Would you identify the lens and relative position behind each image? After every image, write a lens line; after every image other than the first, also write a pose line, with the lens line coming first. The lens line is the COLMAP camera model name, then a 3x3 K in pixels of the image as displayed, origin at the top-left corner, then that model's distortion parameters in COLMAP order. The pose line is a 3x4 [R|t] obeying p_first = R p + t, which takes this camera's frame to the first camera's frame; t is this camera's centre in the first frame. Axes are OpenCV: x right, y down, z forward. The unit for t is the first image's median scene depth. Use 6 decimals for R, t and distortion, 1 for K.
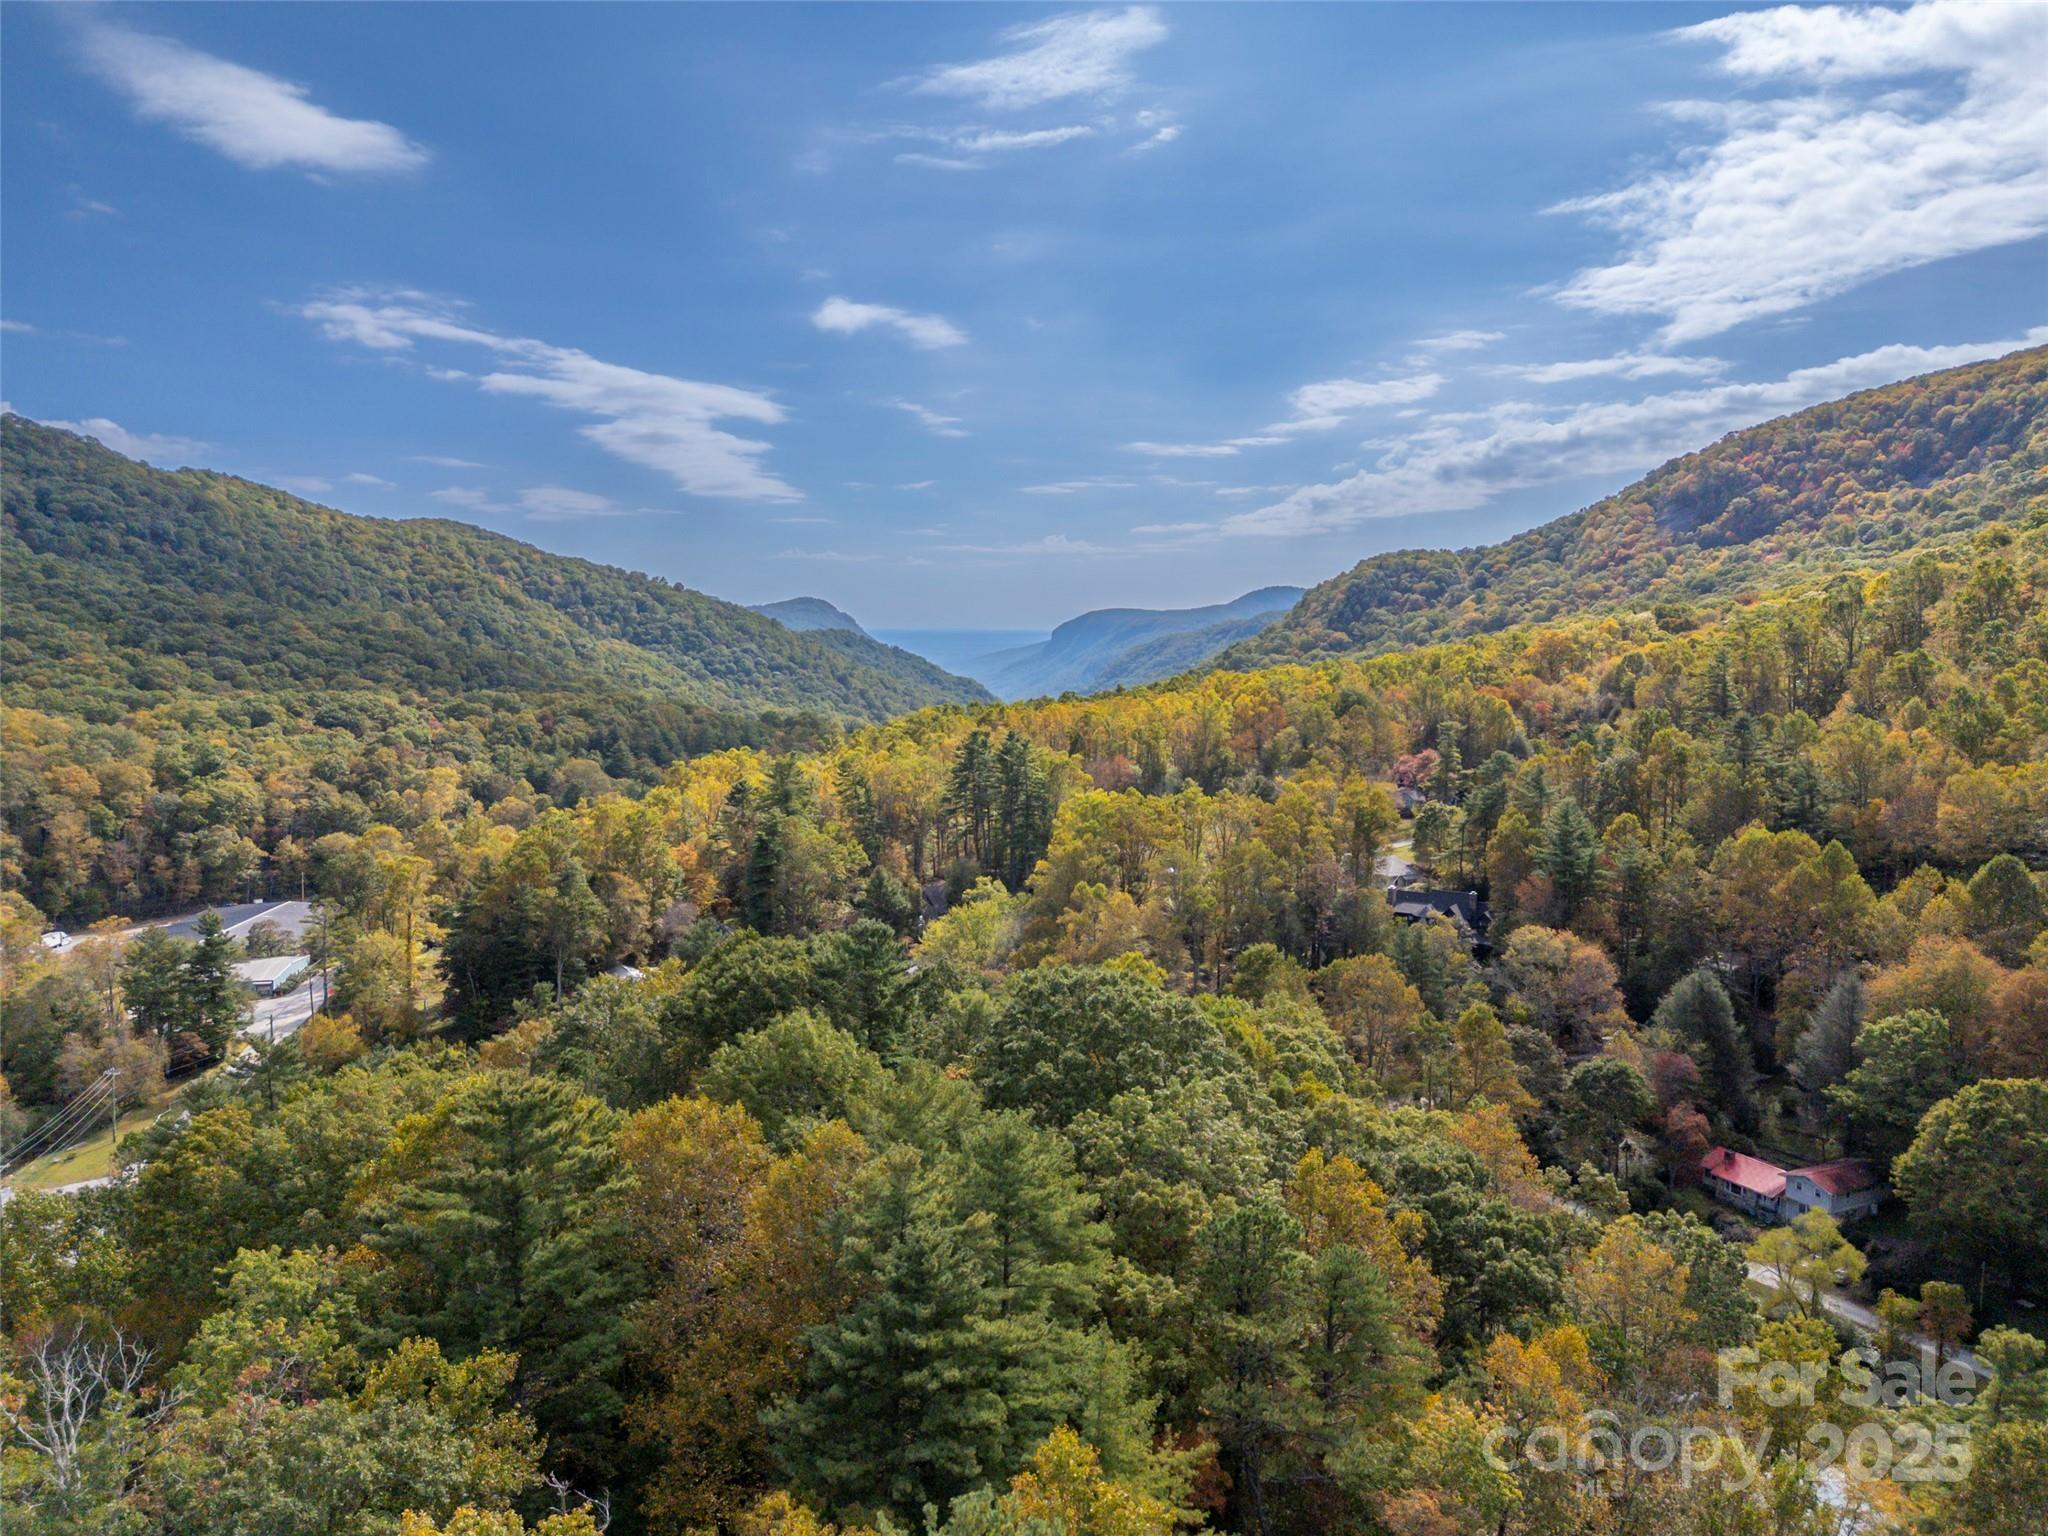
lens RADIAL K [[1456.4, 0, 1024.0], [0, 1456.4, 768.0], [0, 0, 1]] dist [0.050563, -0.053018]
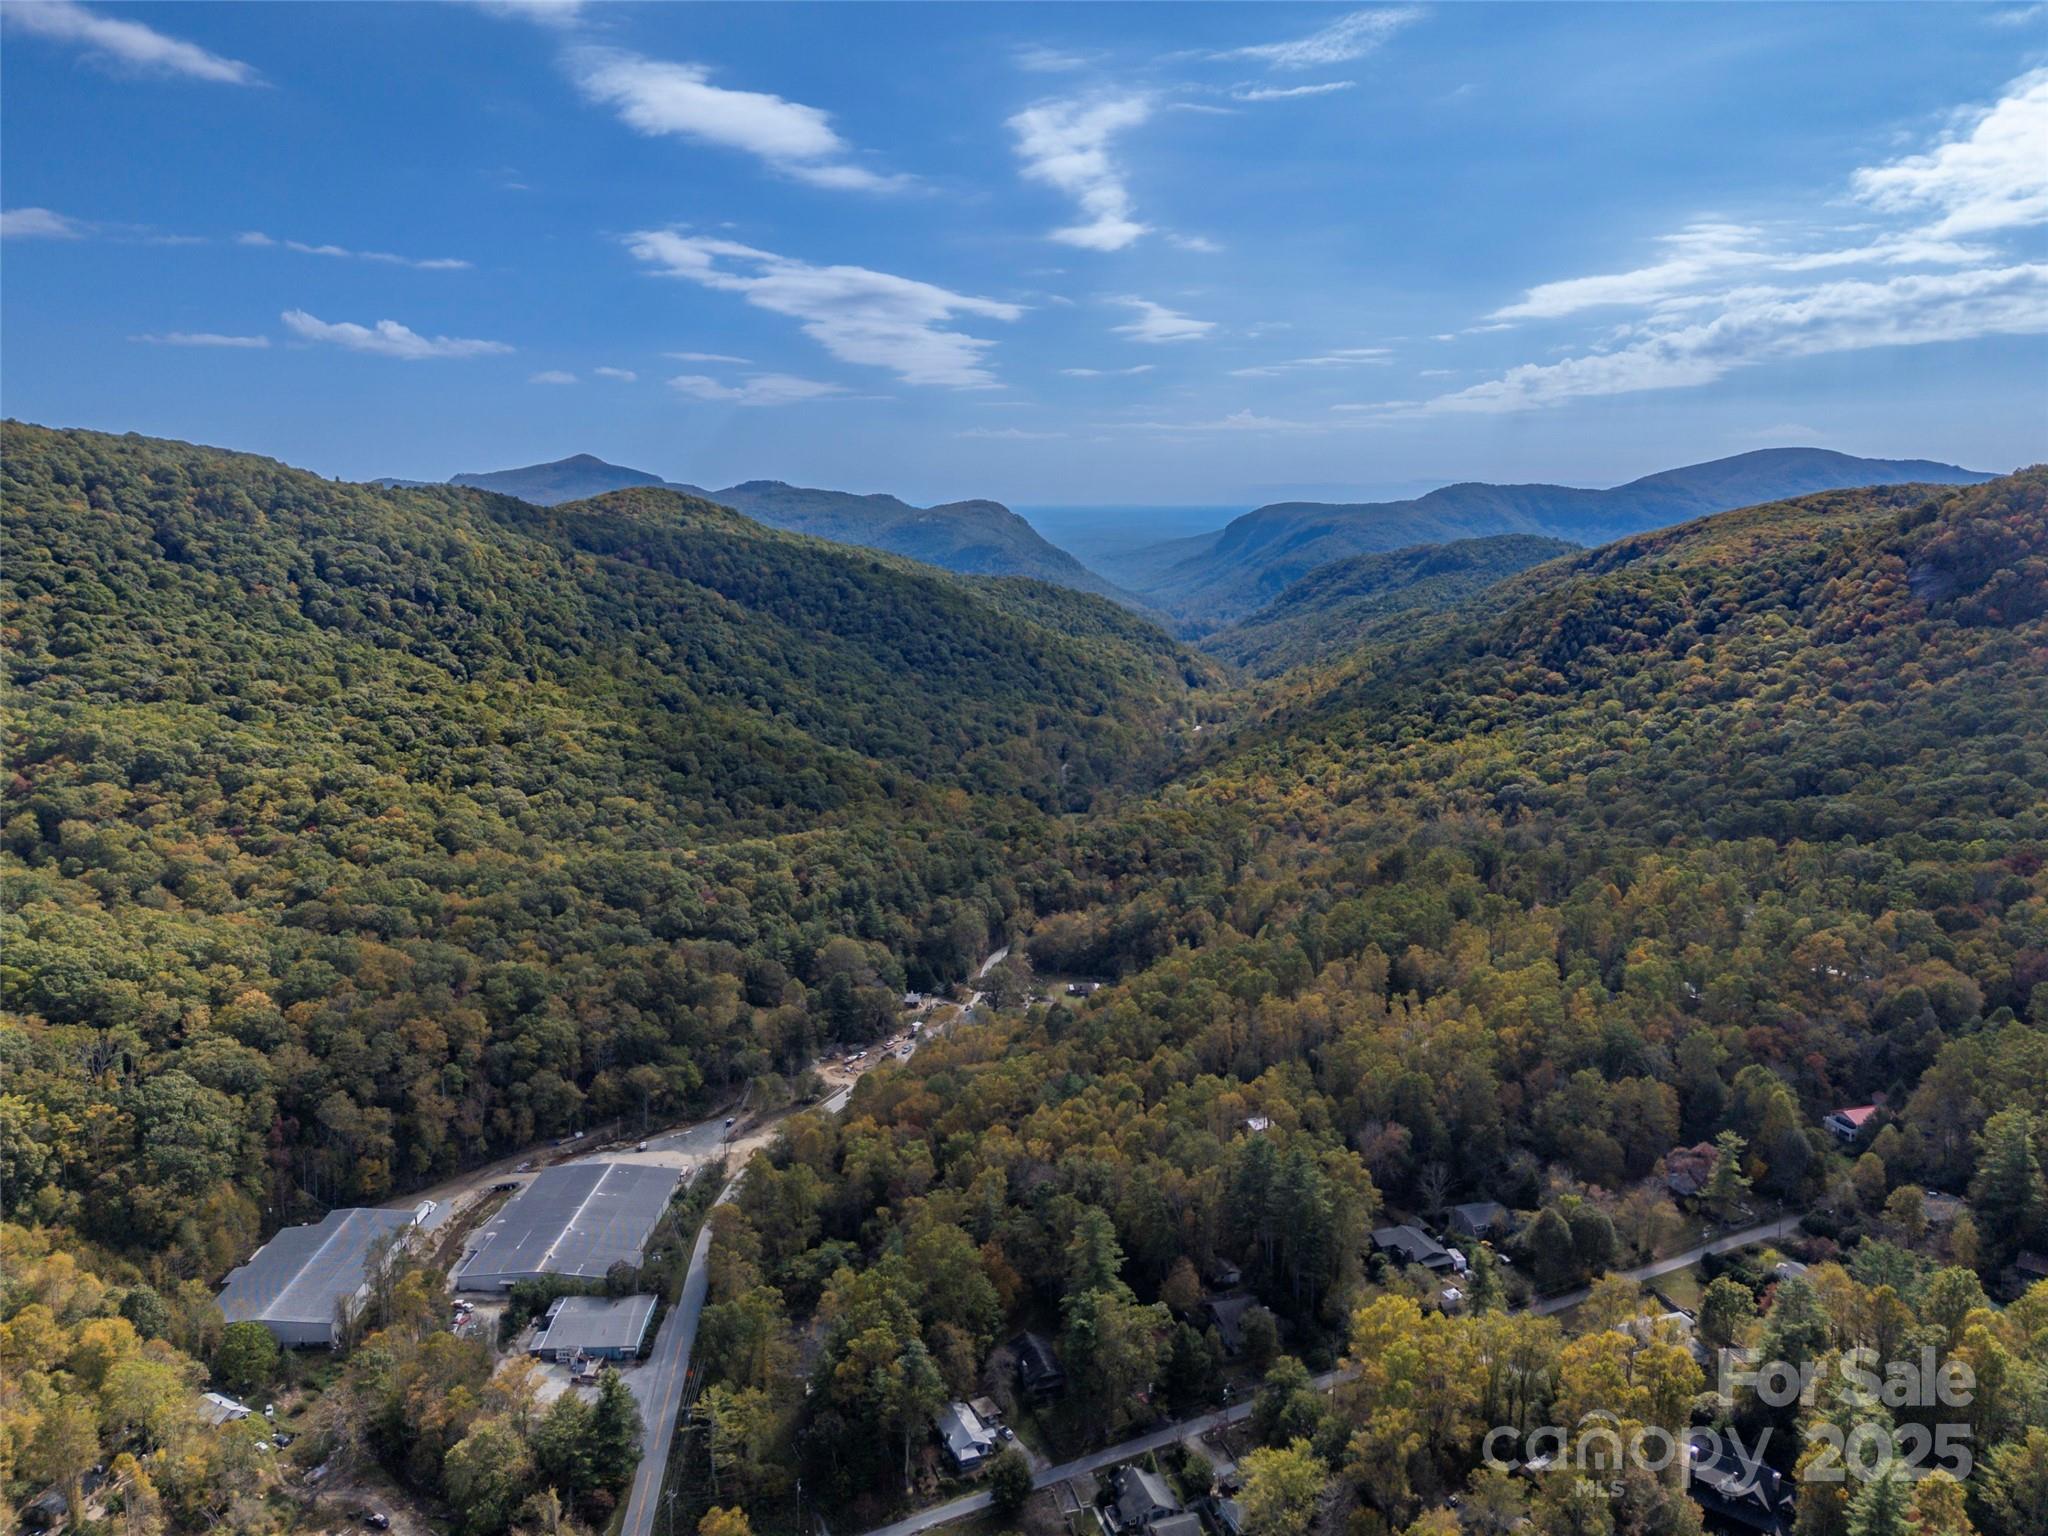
lens RADIAL K [[1456.4, 0, 1024.0], [0, 1456.4, 768.0], [0, 0, 1]] dist [0.050563, -0.053018]
pose [[0.993708, 0.029194, -0.108128, -0.033661], [-0.019660, 0.995908, 0.088211, -0.130446], [0.110261, -0.085530, 0.990216, -0.016316]]
